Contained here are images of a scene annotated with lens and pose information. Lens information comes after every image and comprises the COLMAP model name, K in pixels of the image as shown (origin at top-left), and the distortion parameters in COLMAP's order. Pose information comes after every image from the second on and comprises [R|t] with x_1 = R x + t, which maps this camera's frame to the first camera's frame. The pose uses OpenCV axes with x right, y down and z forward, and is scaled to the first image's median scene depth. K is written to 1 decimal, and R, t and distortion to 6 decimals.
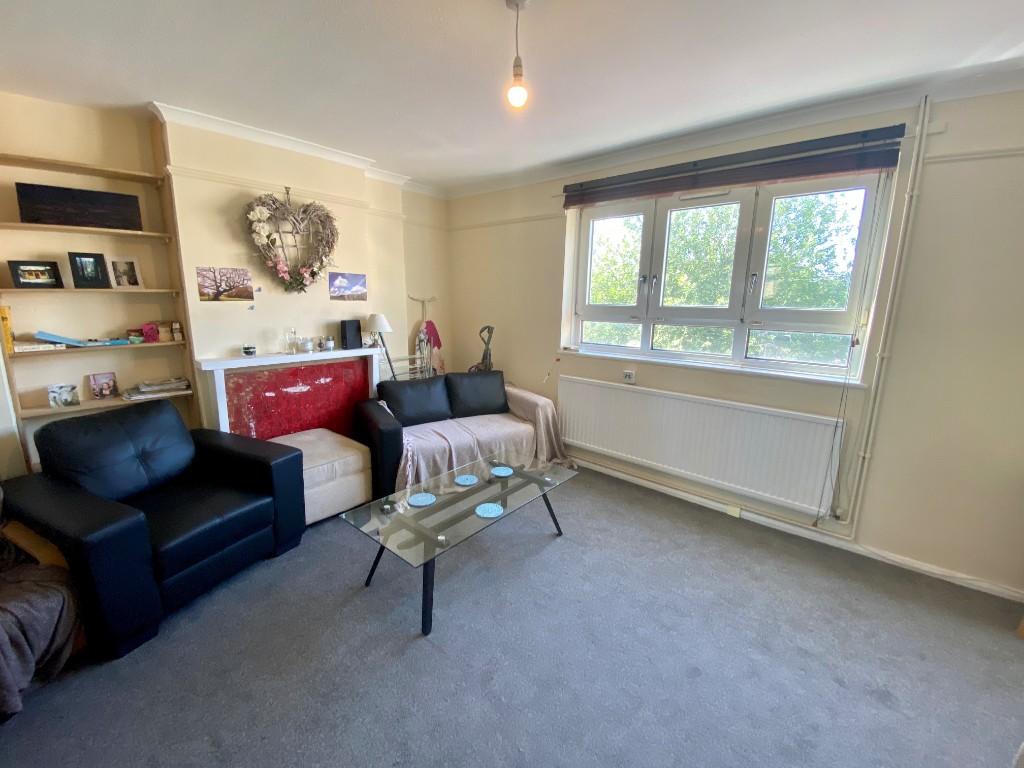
lens RADIAL K [[417.1, 0, 511.1], [0, 417.1, 390.9], [0, 0, 1]] dist [0.000444, -0.000195]
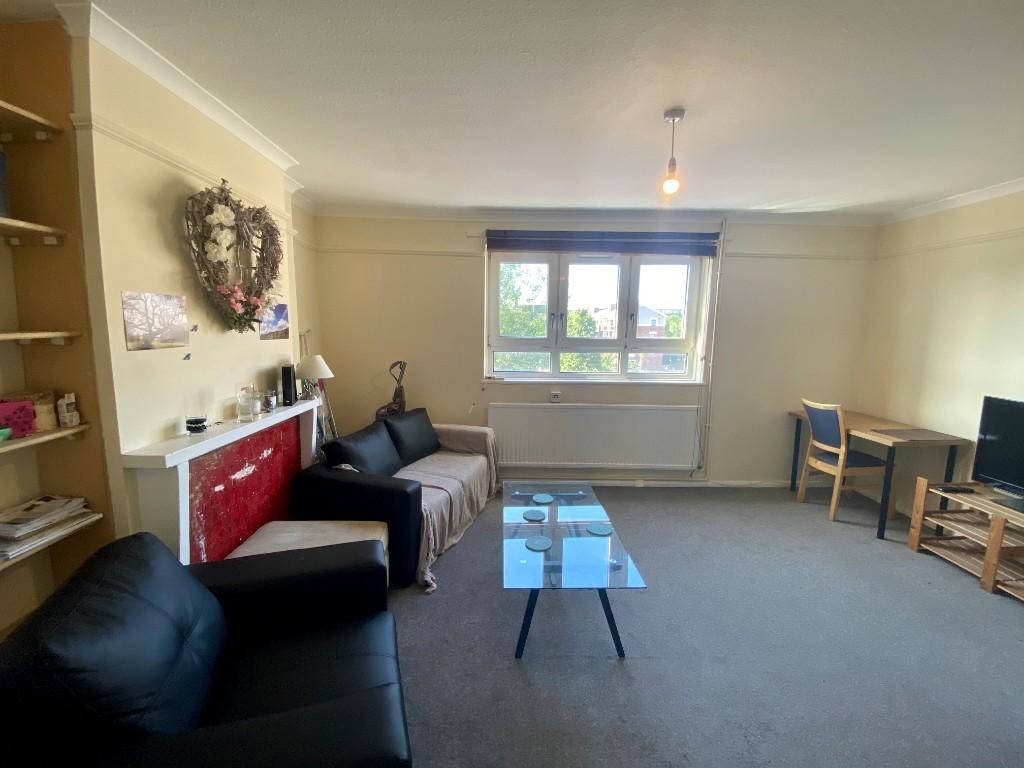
lens RADIAL K [[422.7, 0, 512.0], [0, 422.7, 384.0], [0, 0, 1]] dist [0.000665, -0.000132]
pose [[0.737503, -0.097172, 0.668317, -0.637000], [0.143929, 0.989475, -0.014962, -0.072790], [-0.659829, 0.107224, 0.743726, 0.193197]]
